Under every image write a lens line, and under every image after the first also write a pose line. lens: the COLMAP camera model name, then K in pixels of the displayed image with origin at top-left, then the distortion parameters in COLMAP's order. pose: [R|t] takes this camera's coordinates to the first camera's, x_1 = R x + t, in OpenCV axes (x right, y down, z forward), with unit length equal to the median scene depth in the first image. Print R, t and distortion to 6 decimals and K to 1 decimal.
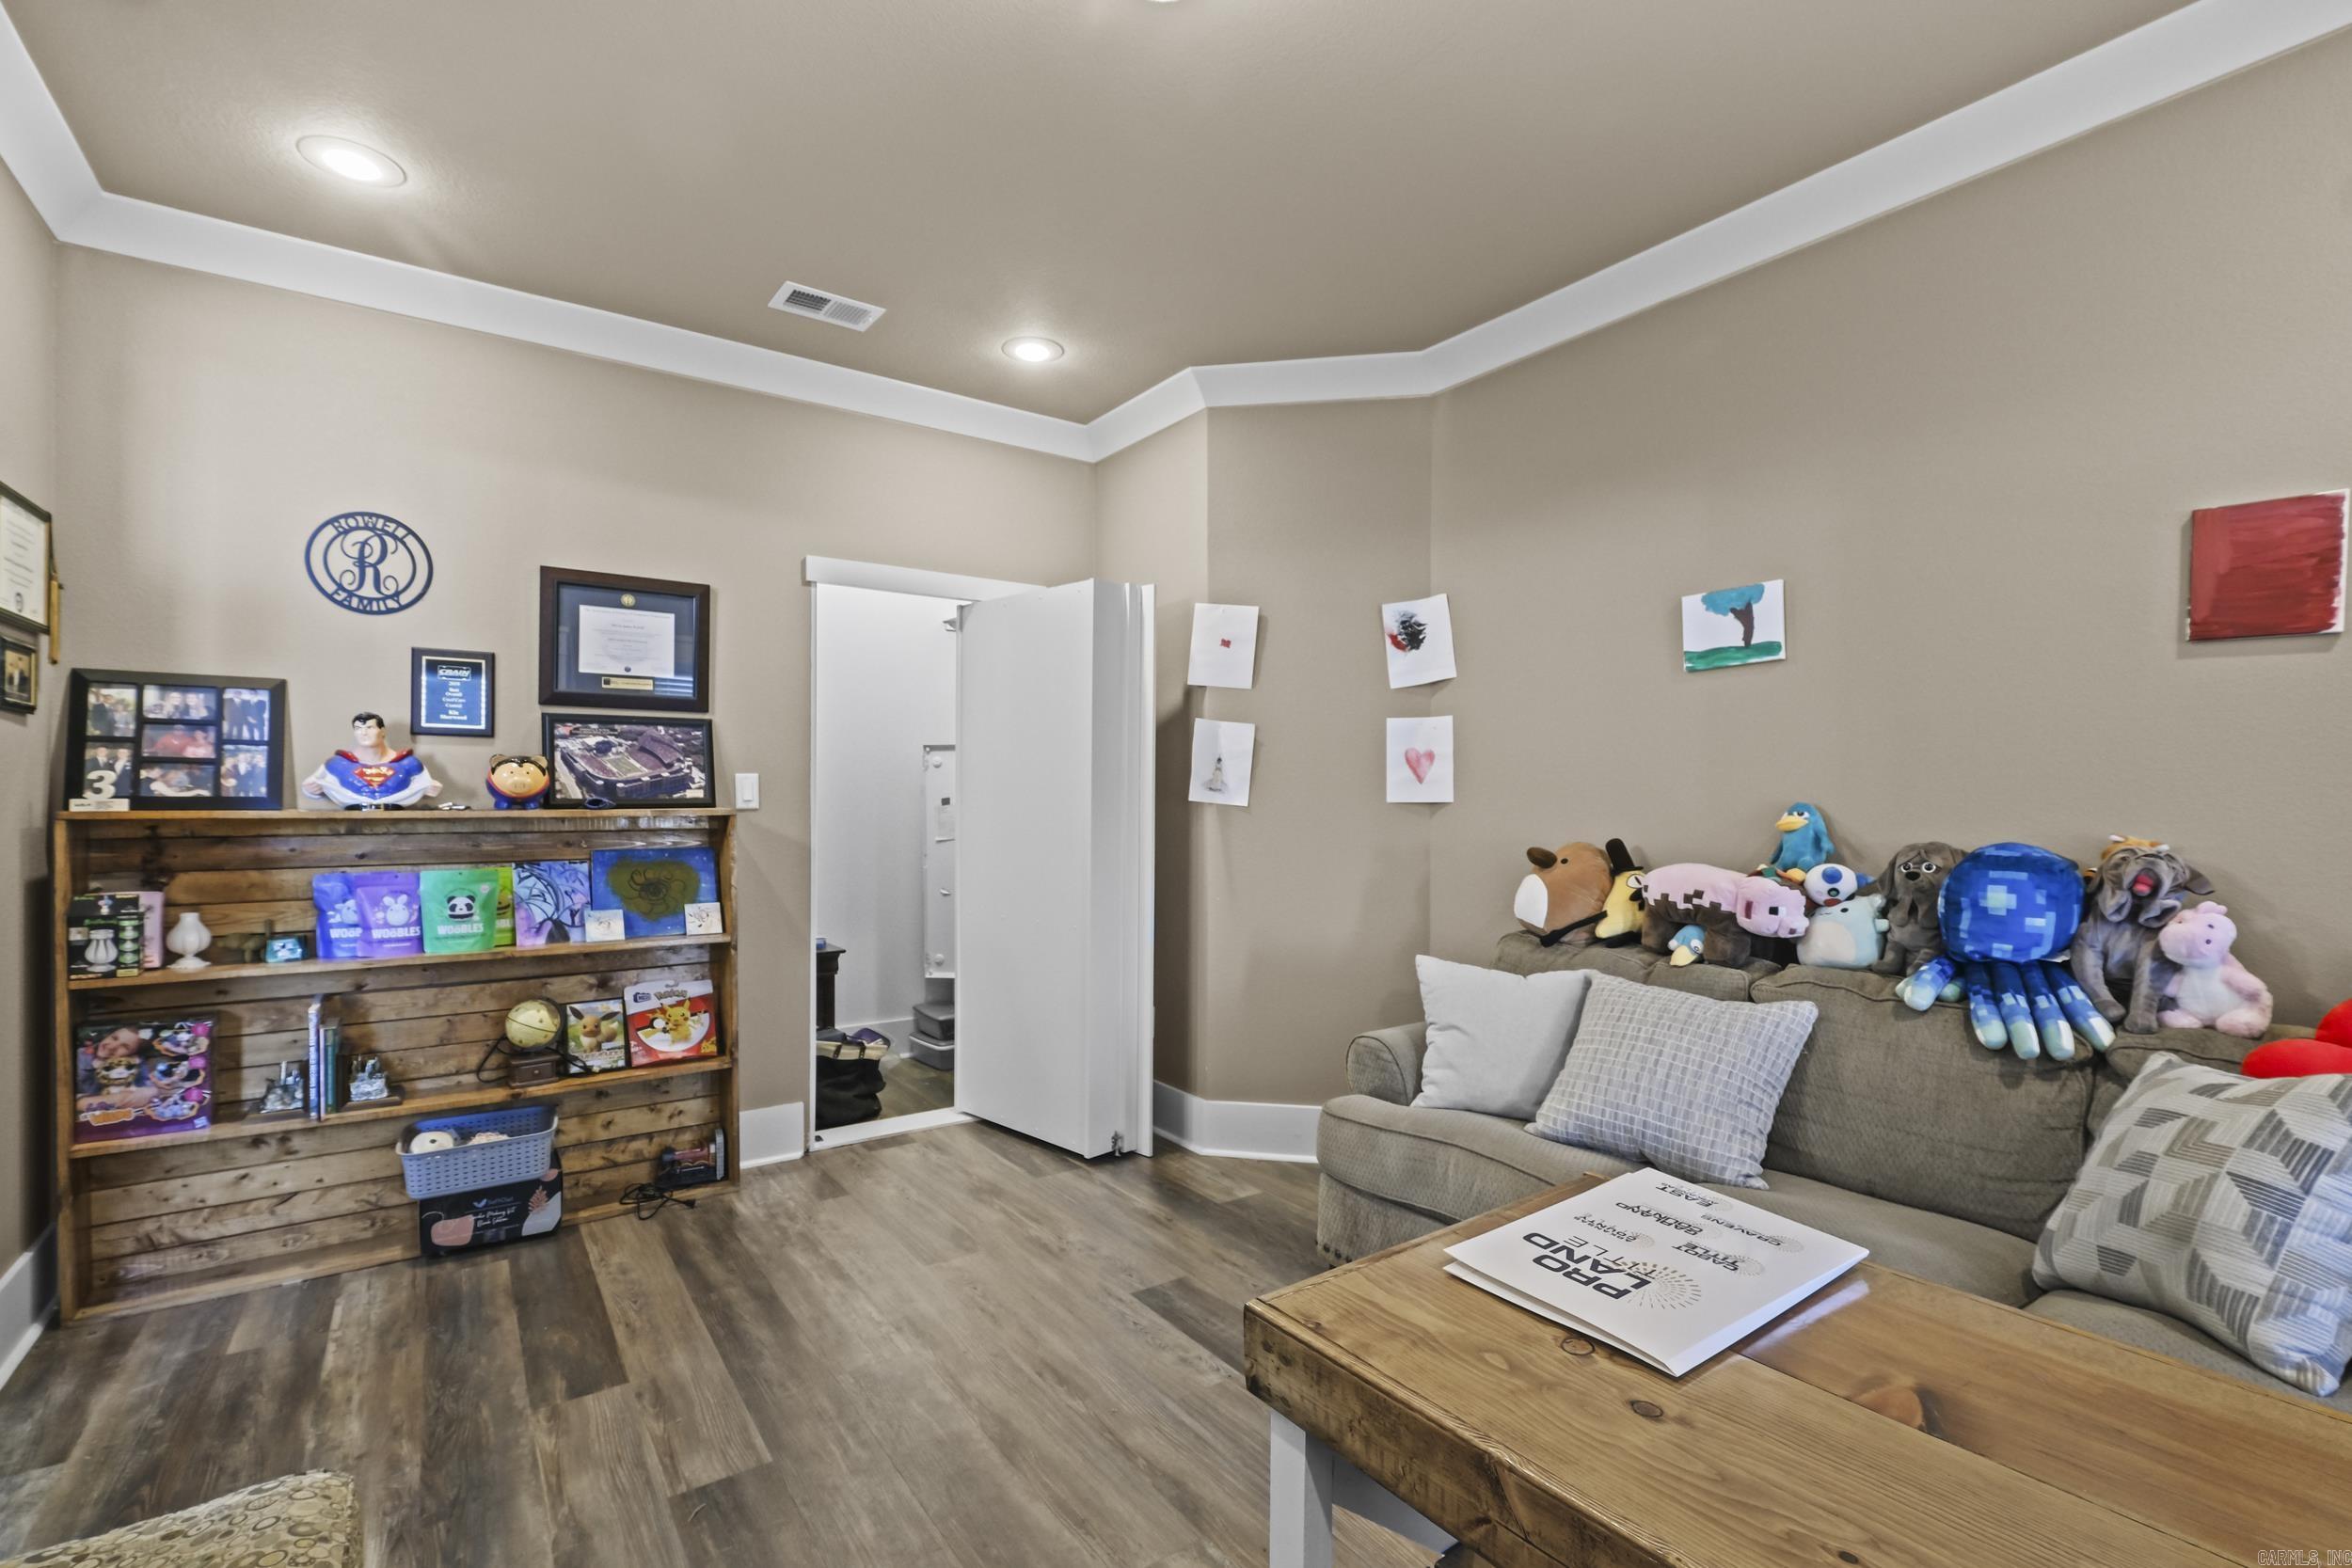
lens RADIAL K [[1048.7, 0, 1163.4], [0, 1048.7, 797.8], [0, 0, 1]] dist [-0.004173, 0.000341]
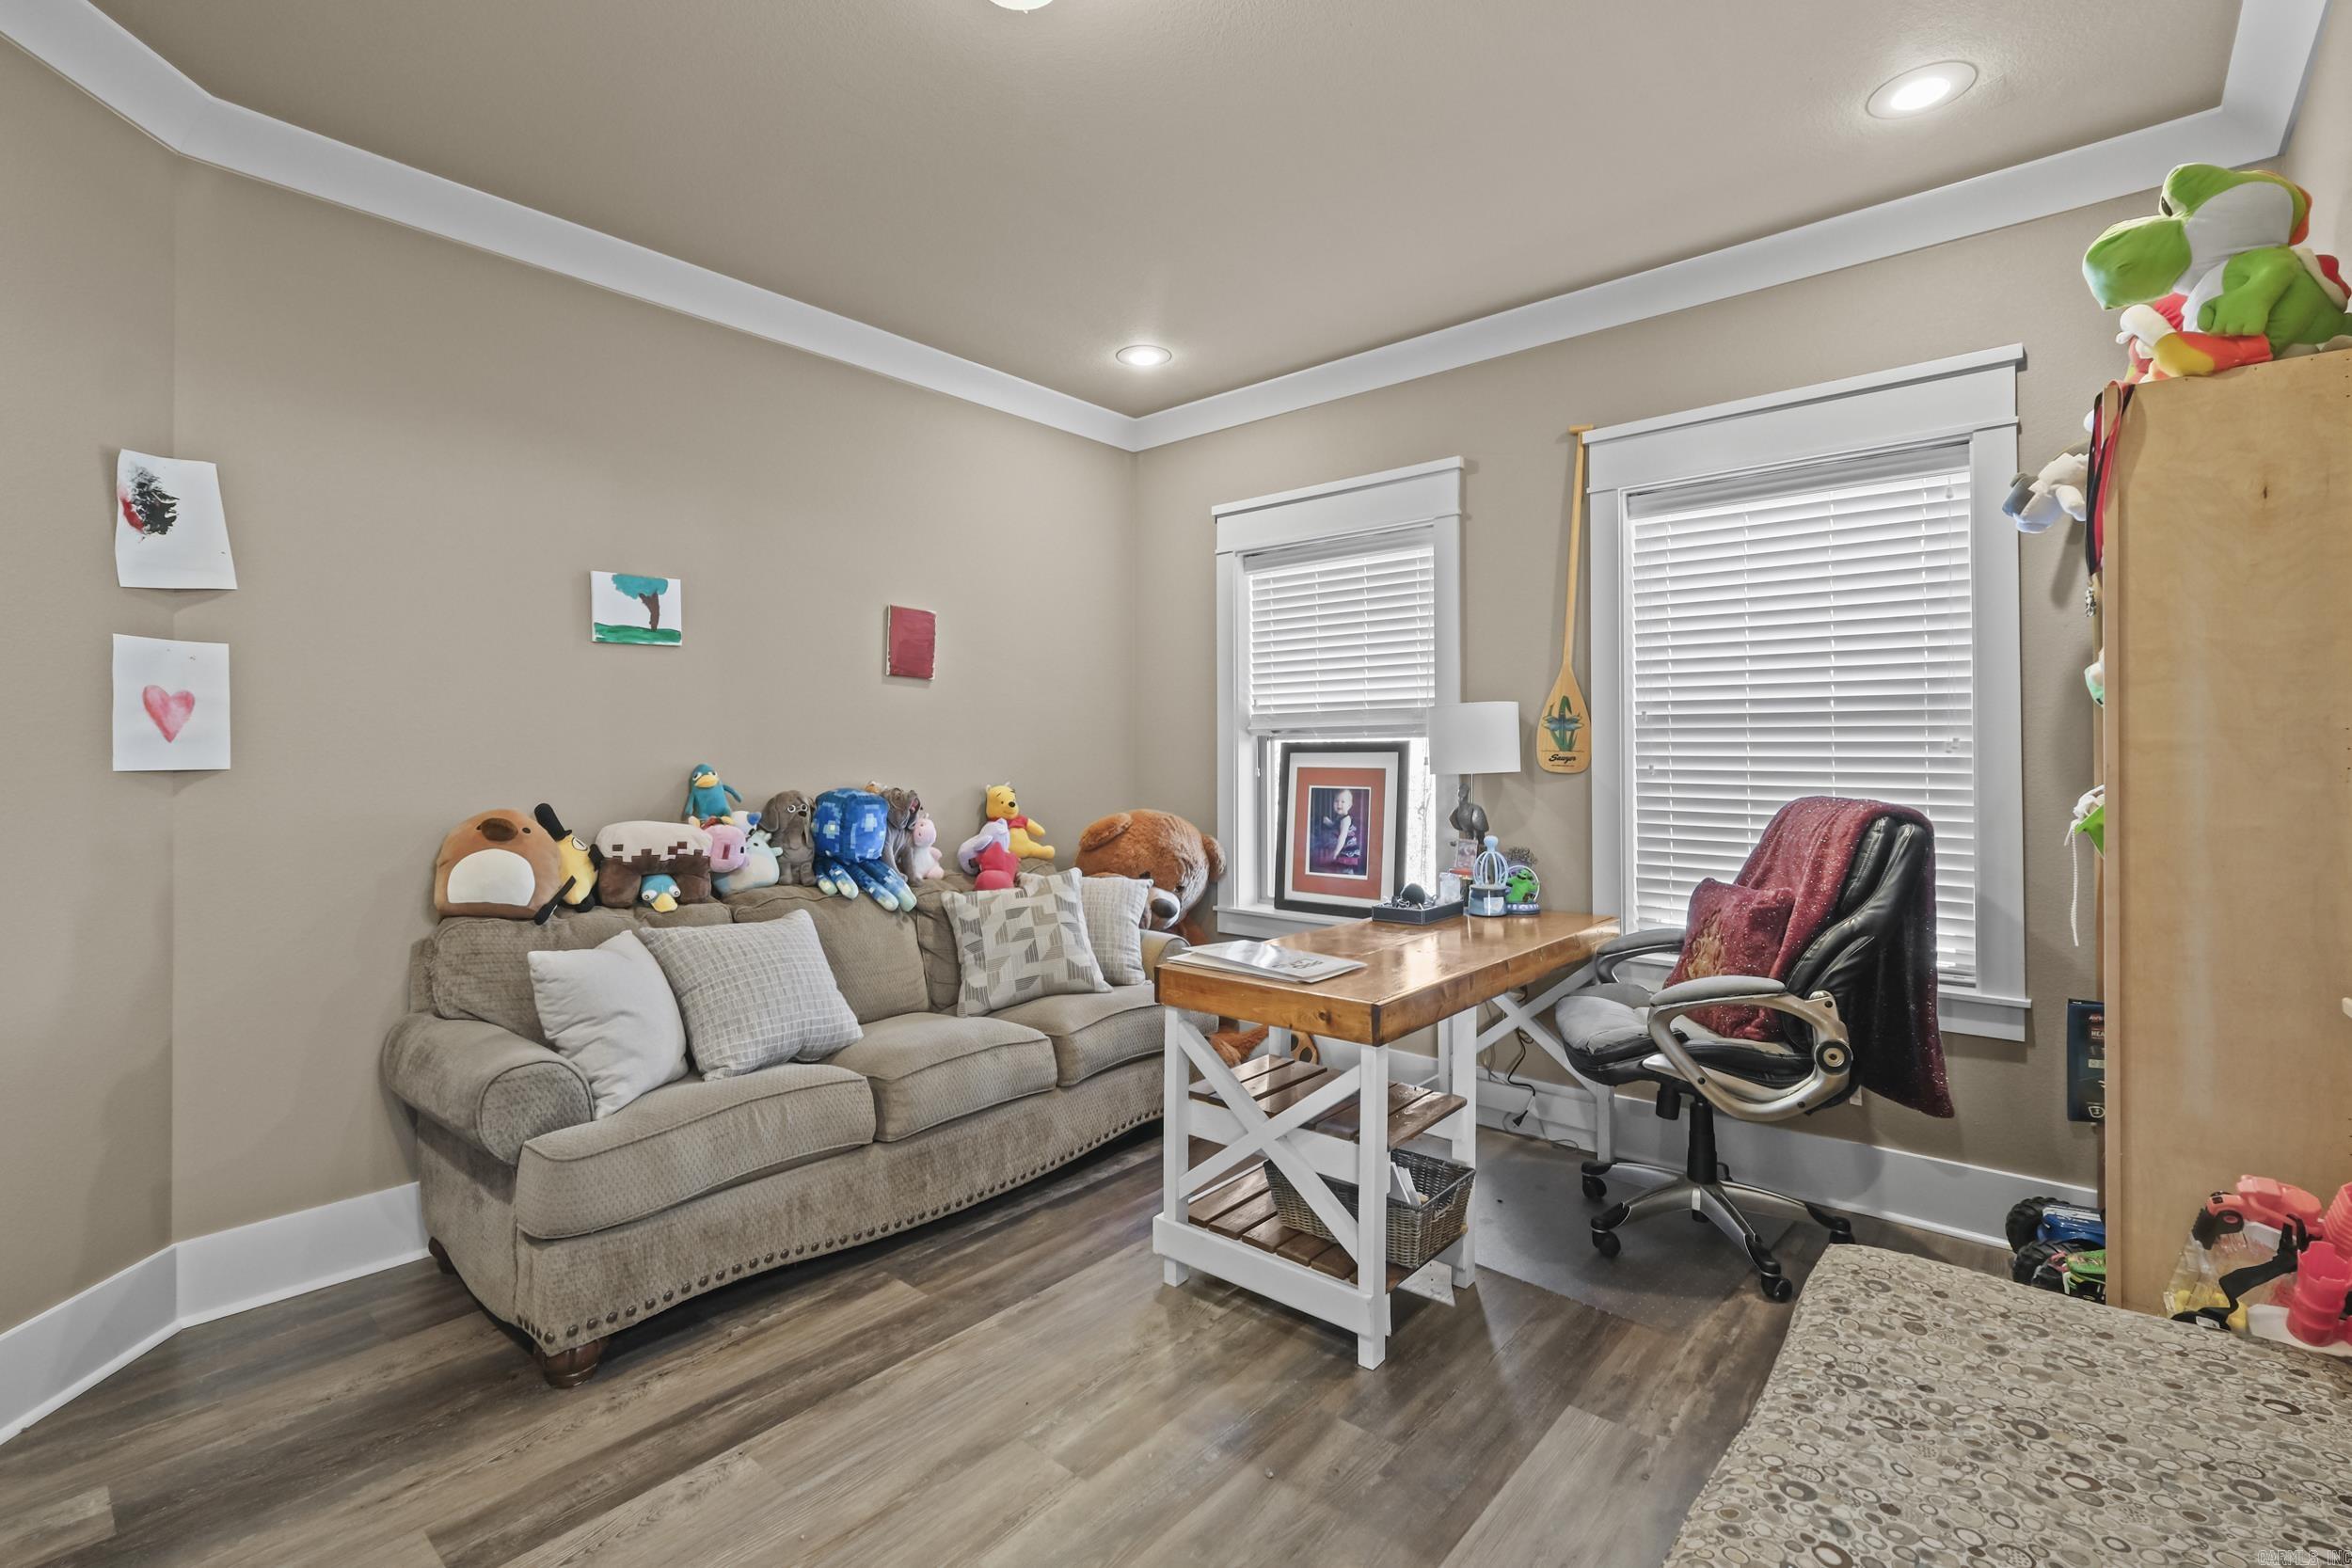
lens RADIAL K [[1043.1, 0, 1153.7], [0, 1043.1, 763.7], [0, 0, 1]] dist [-0.001563, 0.000059]
pose [[-0.229627, -0.003176, 0.973273, -0.666088], [0.005006, 0.999978, 0.004445, 0.000452], [-0.973266, 0.005893, -0.229606, 0.705612]]
